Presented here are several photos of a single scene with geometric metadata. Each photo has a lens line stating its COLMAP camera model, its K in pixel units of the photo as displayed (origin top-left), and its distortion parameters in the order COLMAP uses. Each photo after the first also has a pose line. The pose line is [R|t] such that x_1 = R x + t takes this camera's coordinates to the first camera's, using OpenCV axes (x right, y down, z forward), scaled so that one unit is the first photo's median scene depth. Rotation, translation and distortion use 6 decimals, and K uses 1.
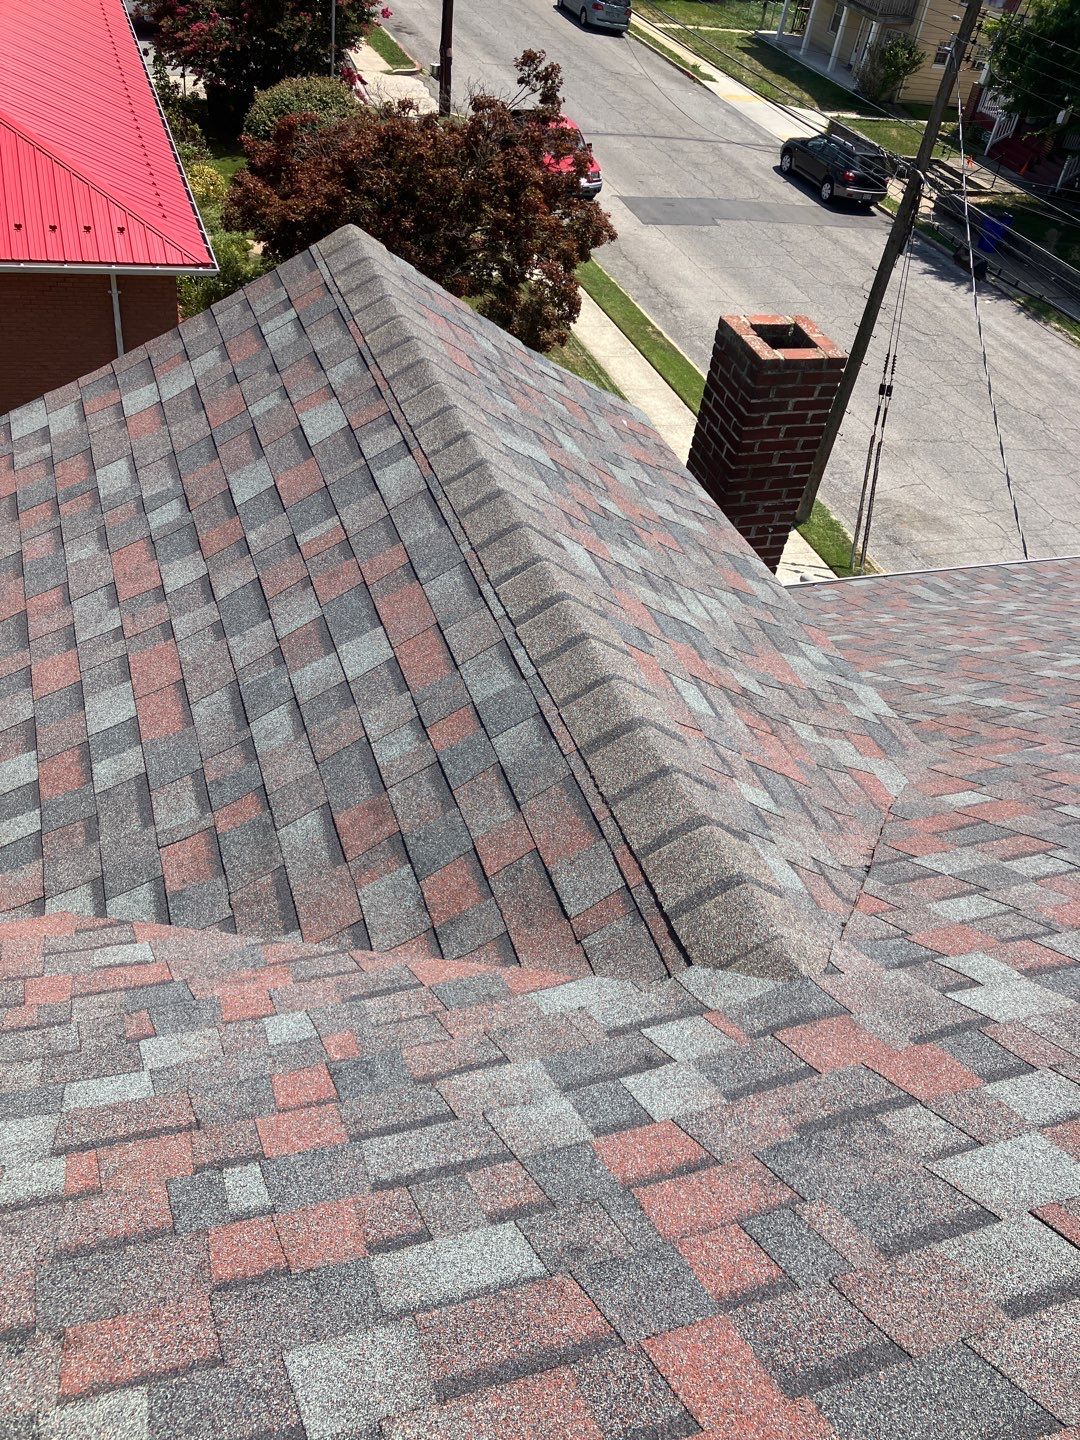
lens RADIAL K [[1155.5, 0, 535.9], [0, 1155.5, 760.0], [0, 0, 1]] dist [0.010899, -0.025079]
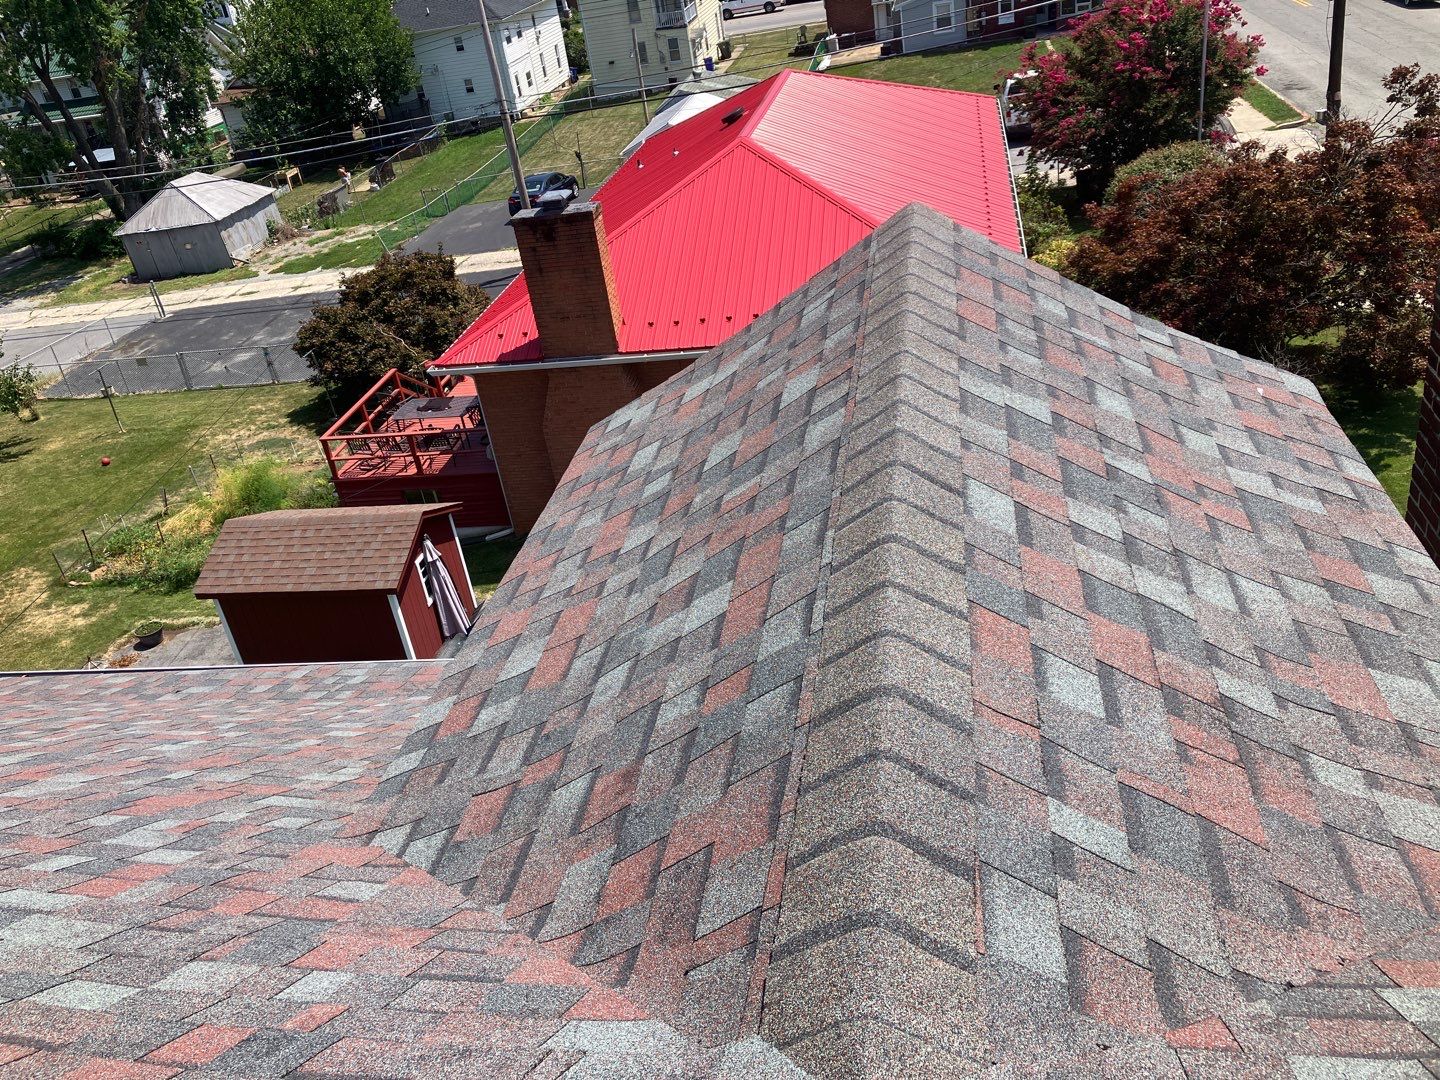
lens RADIAL K [[1155.5, 0, 716.7], [0, 1155.5, 544.8], [0, 0, 1]] dist [0.010899, -0.025079]
pose [[0.813762, 0.008454, -0.581137, 0.086635], [-0.148756, 0.969618, -0.194197, 0.007047], [0.561839, 0.244478, 0.790296, 0.071668]]
